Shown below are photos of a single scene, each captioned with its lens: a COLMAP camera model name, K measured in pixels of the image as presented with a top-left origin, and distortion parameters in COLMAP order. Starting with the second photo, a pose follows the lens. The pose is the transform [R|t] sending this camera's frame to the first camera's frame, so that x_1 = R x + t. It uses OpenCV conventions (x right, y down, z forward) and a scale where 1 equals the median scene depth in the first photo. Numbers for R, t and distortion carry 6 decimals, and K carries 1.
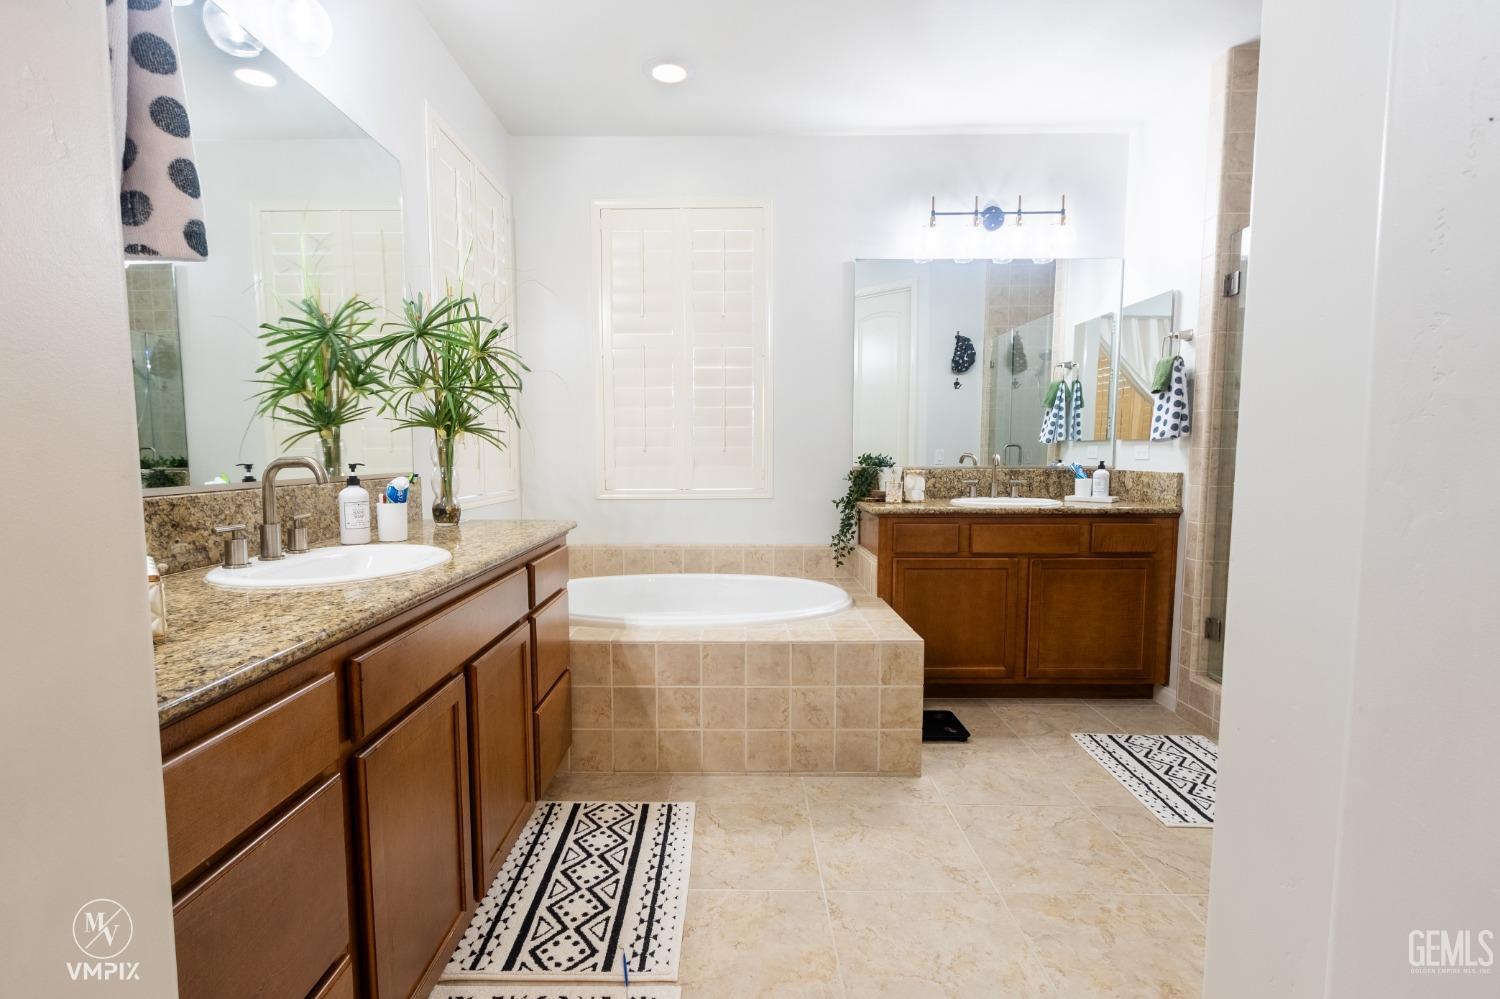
lens RADIAL K [[702.0, 0, 740.1], [0, 702.0, 513.0], [0, 0, 1]] dist [0.000428, -0.000105]
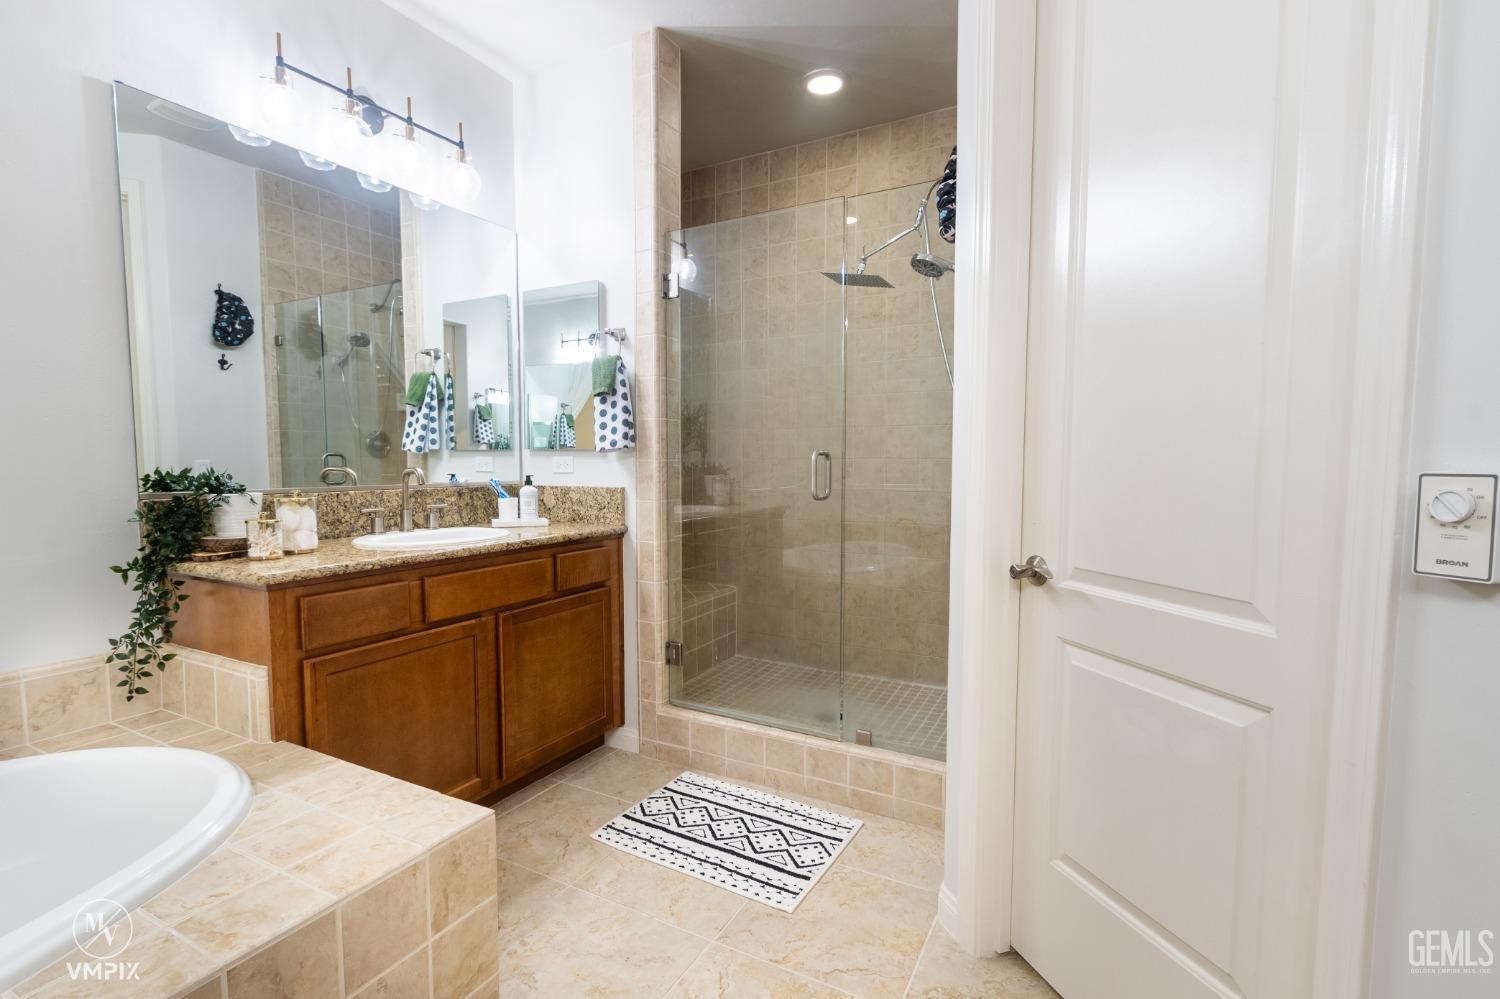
lens RADIAL K [[702.0, 0, 740.1], [0, 702.0, 513.0], [0, 0, 1]] dist [0.000428, -0.000105]
pose [[0.483948, -0.063773, 0.872770, -0.084202], [0.075765, 0.996649, 0.030813, -0.040842], [-0.871811, 0.051214, 0.487158, 0.433842]]
